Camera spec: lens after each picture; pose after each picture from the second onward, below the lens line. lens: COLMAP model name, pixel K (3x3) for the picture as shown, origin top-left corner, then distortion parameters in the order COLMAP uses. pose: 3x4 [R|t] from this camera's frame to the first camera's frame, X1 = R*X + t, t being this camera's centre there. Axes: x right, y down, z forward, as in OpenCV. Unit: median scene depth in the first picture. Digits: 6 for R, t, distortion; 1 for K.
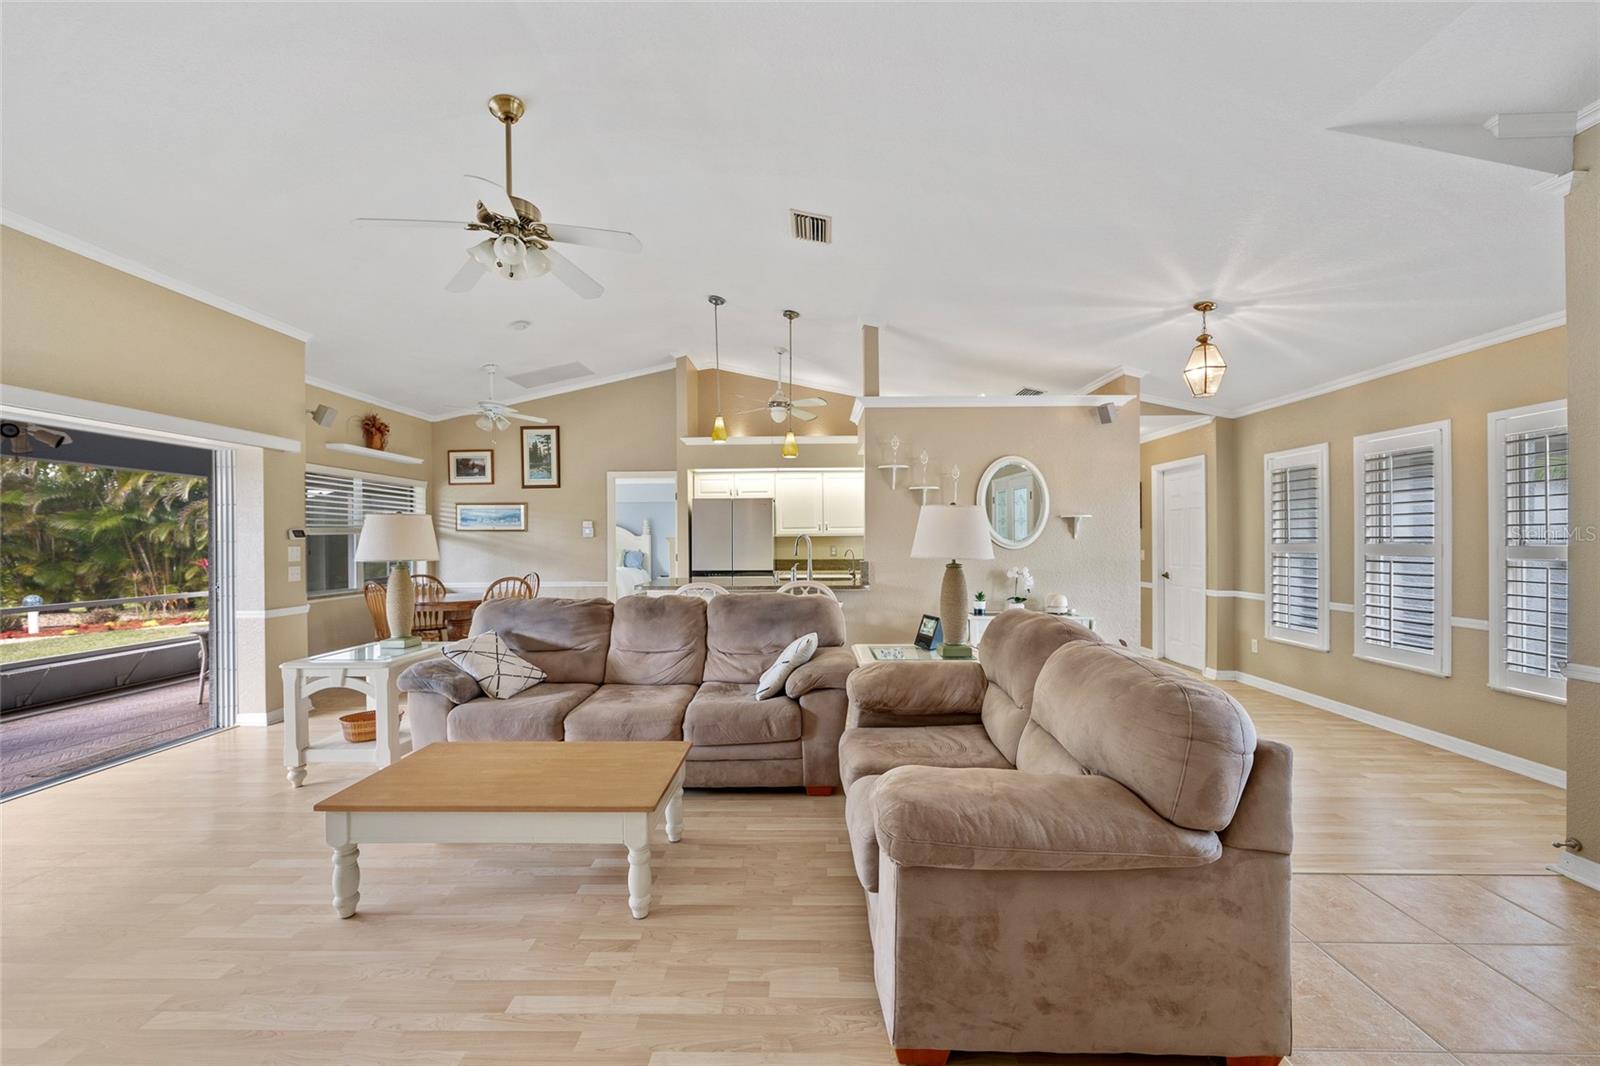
lens RADIAL K [[640.3, 0, 793.8], [0, 640.3, 539.4], [0, 0, 1]] dist [0.000823, -0.000374]
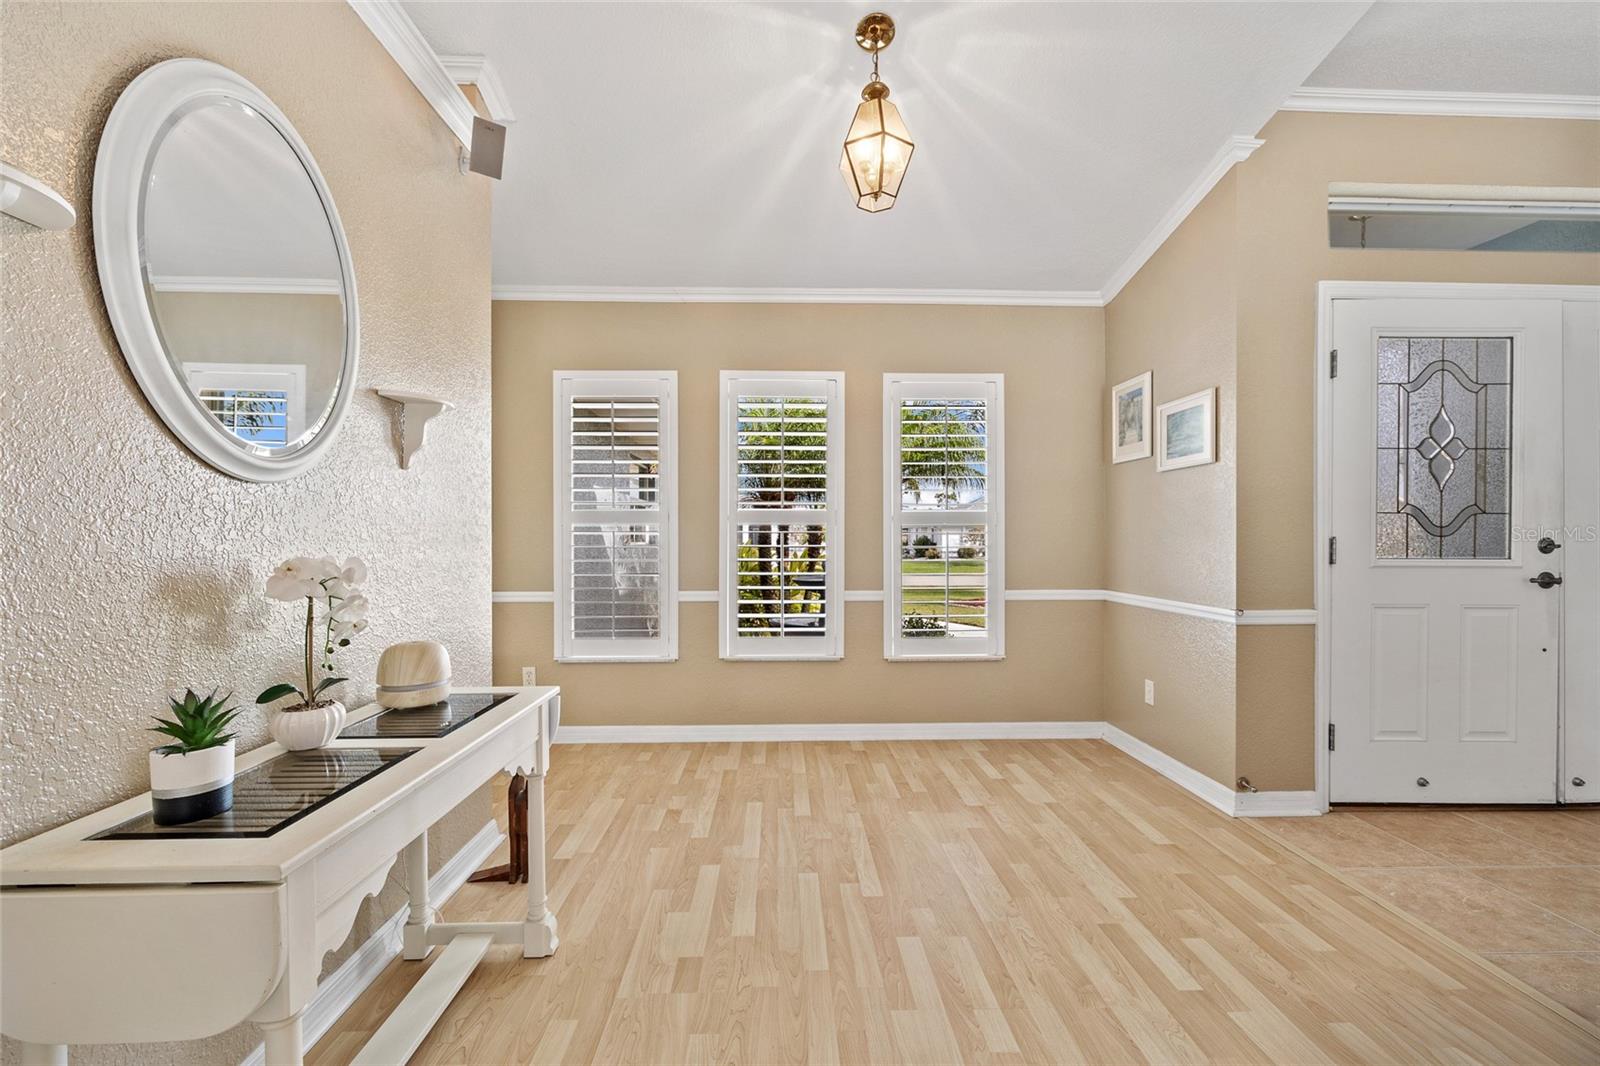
lens RADIAL K [[640.3, 0, 793.8], [0, 640.3, 539.4], [0, 0, 1]] dist [0.000823, -0.000374]
pose [[-0.036292, -0.007551, 0.999313, 0.120324], [-0.001799, 0.999970, 0.007490, 0.039481], [-0.999340, -0.001526, -0.036305, 1.051080]]
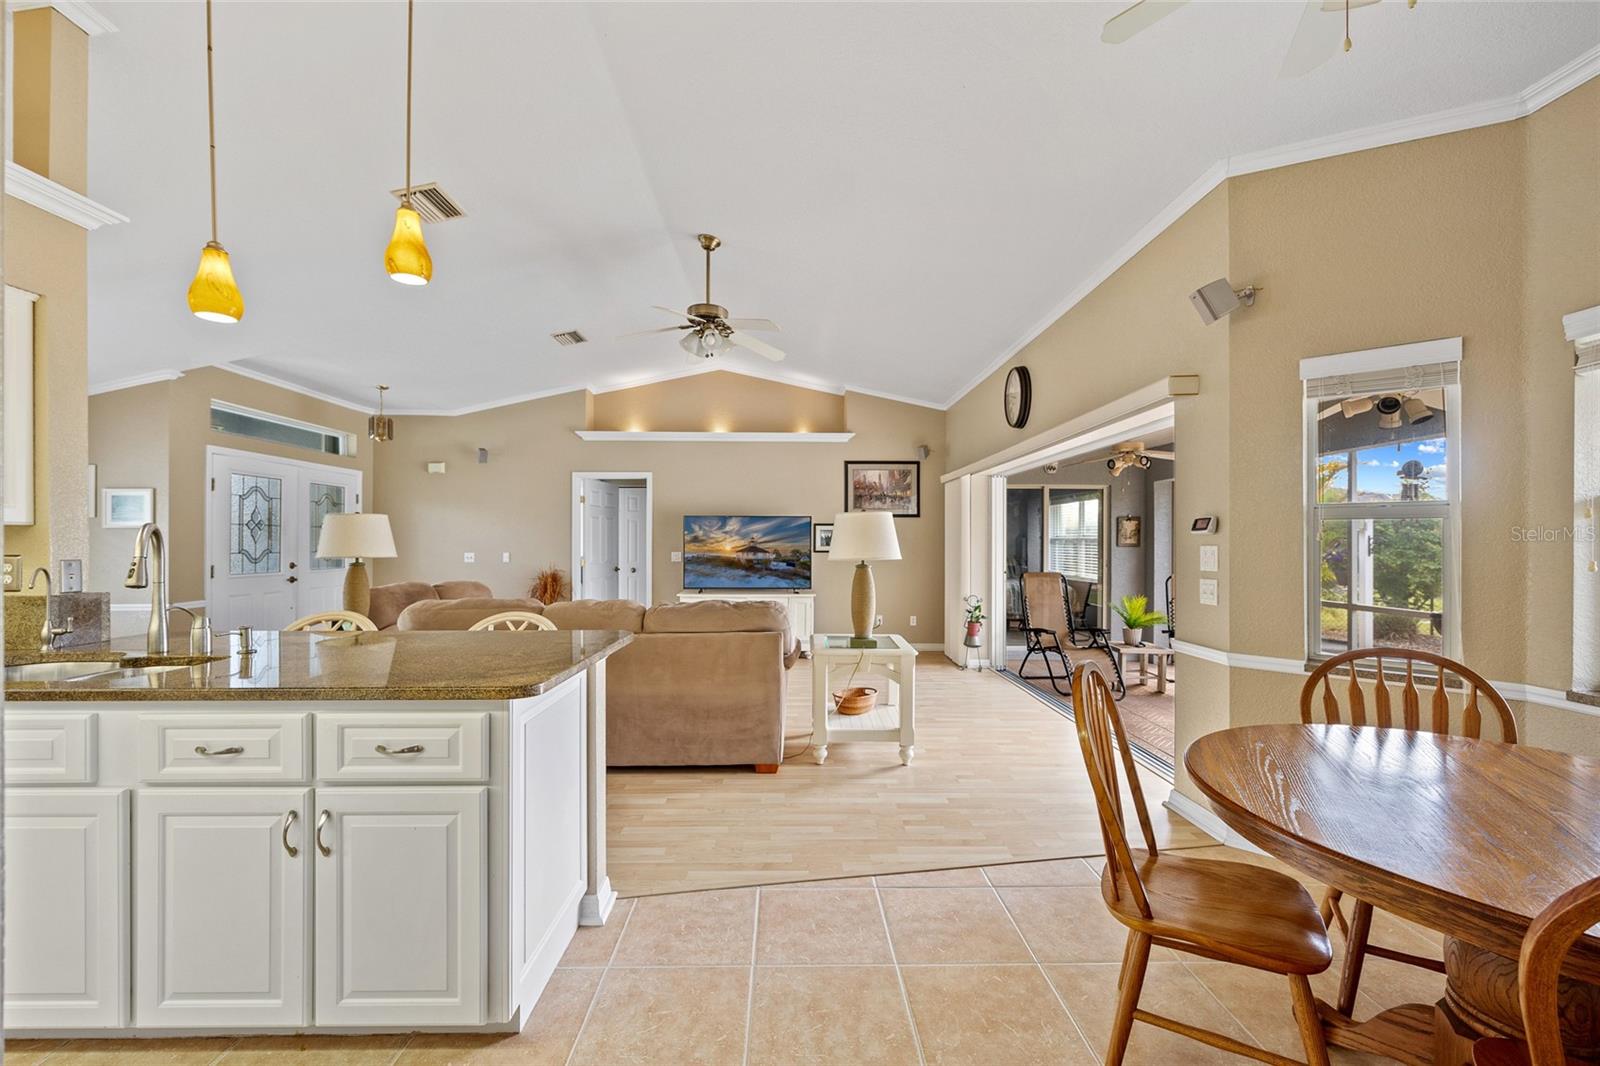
lens RADIAL K [[644.2, 0, 797.1], [0, 644.2, 538.3], [0, 0, 1]] dist [-0.001705, 0.000149]
pose [[-0.999659, -0.003870, -0.025821, -0.451731], [-0.003686, 0.999967, -0.007192, -0.009654], [0.025848, -0.007094, -0.999641, 1.867975]]
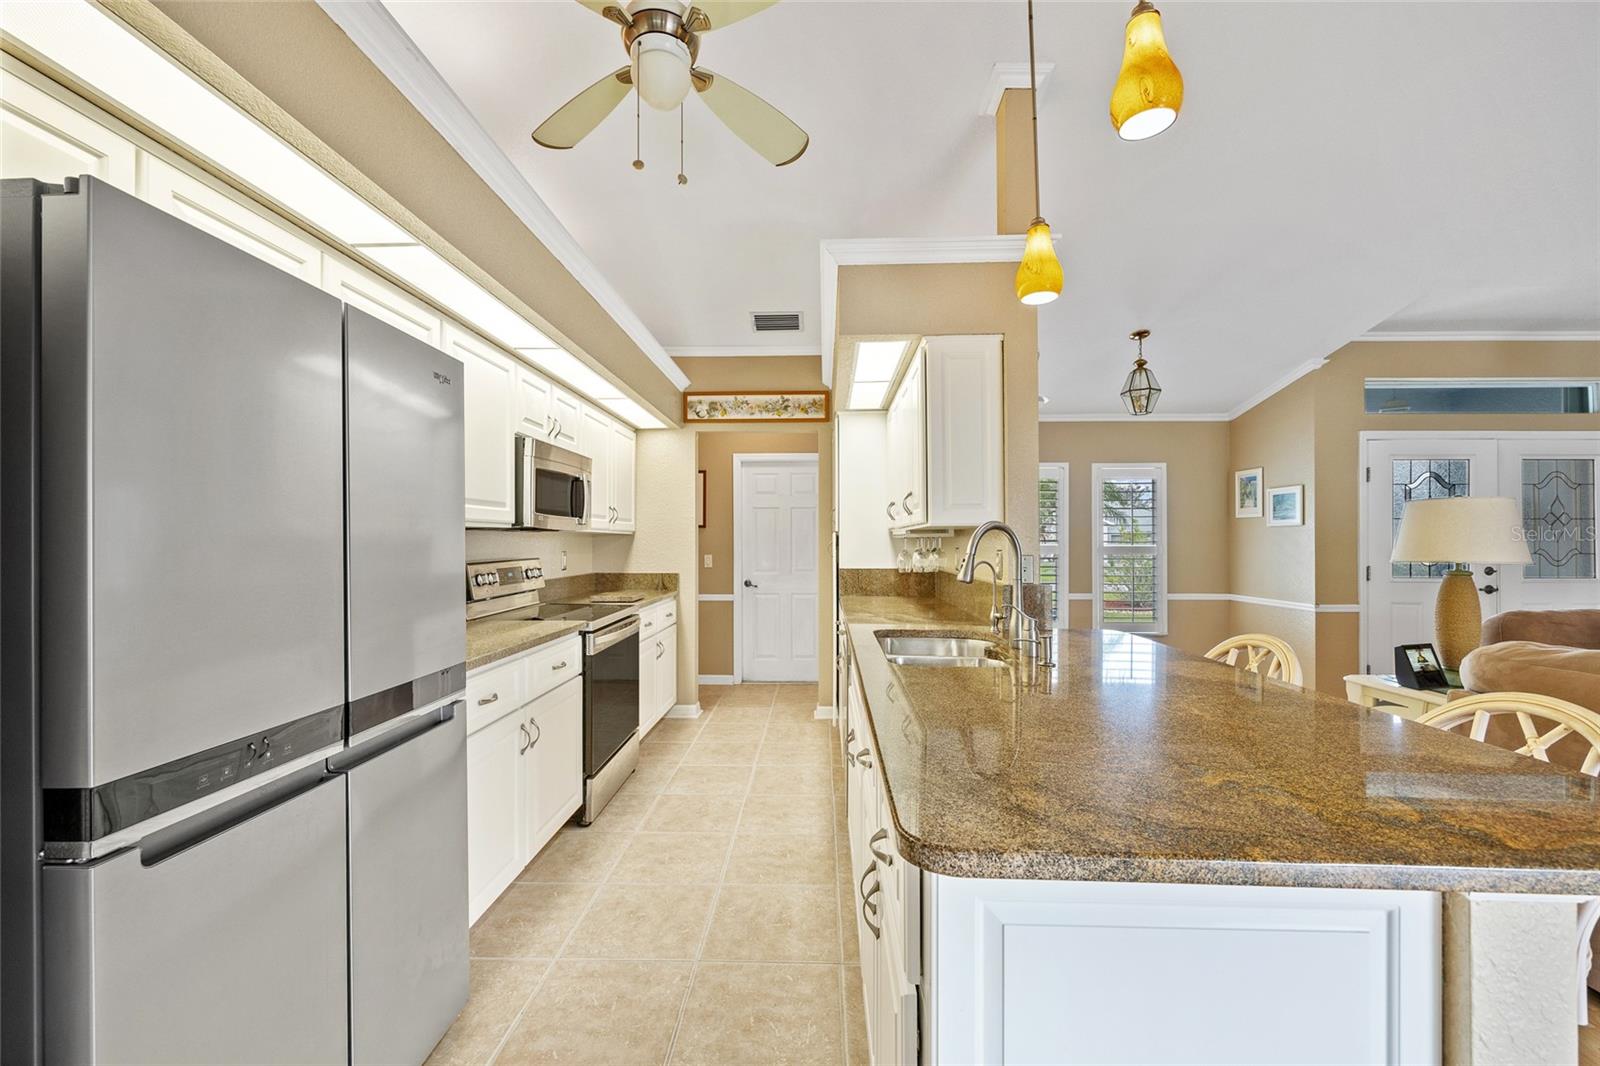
lens RADIAL K [[644.2, 0, 797.1], [0, 644.2, 538.3], [0, 0, 1]] dist [-0.001705, 0.000149]
pose [[0.027413, -0.001581, 0.999623, -0.483499], [-0.001219, 0.999998, 0.001615, -0.010471], [-0.999623, -0.001262, 0.027411, 1.519543]]
